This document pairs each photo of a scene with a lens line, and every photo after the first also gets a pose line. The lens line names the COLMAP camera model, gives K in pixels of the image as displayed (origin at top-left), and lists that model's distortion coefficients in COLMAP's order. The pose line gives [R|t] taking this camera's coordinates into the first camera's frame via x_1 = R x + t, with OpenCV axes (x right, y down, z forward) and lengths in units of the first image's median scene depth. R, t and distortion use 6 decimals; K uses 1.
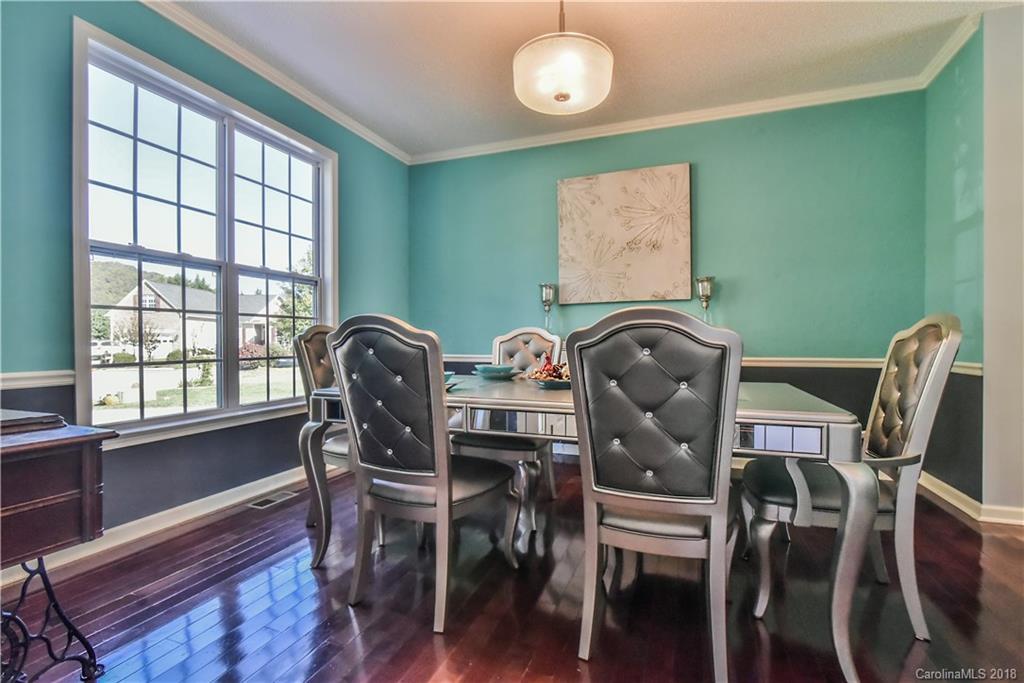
lens RADIAL K [[473.7, 0, 510.7], [0, 473.7, 347.7], [0, 0, 1]] dist [-0.019399, 0.000052]
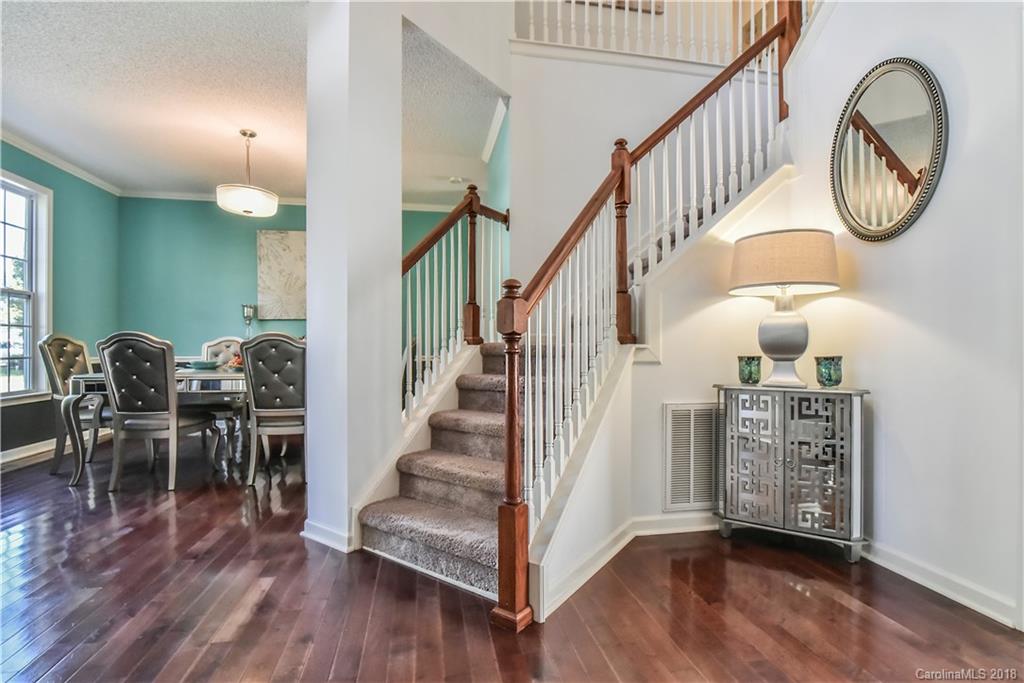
lens RADIAL K [[473.7, 0, 510.7], [0, 473.7, 347.7], [0, 0, 1]] dist [-0.019399, 0.000052]
pose [[0.855047, -0.000118, 0.518551, 0.032390], [0.005565, 0.999944, -0.008948, 0.014001], [-0.518521, 0.010537, 0.855000, -0.952539]]
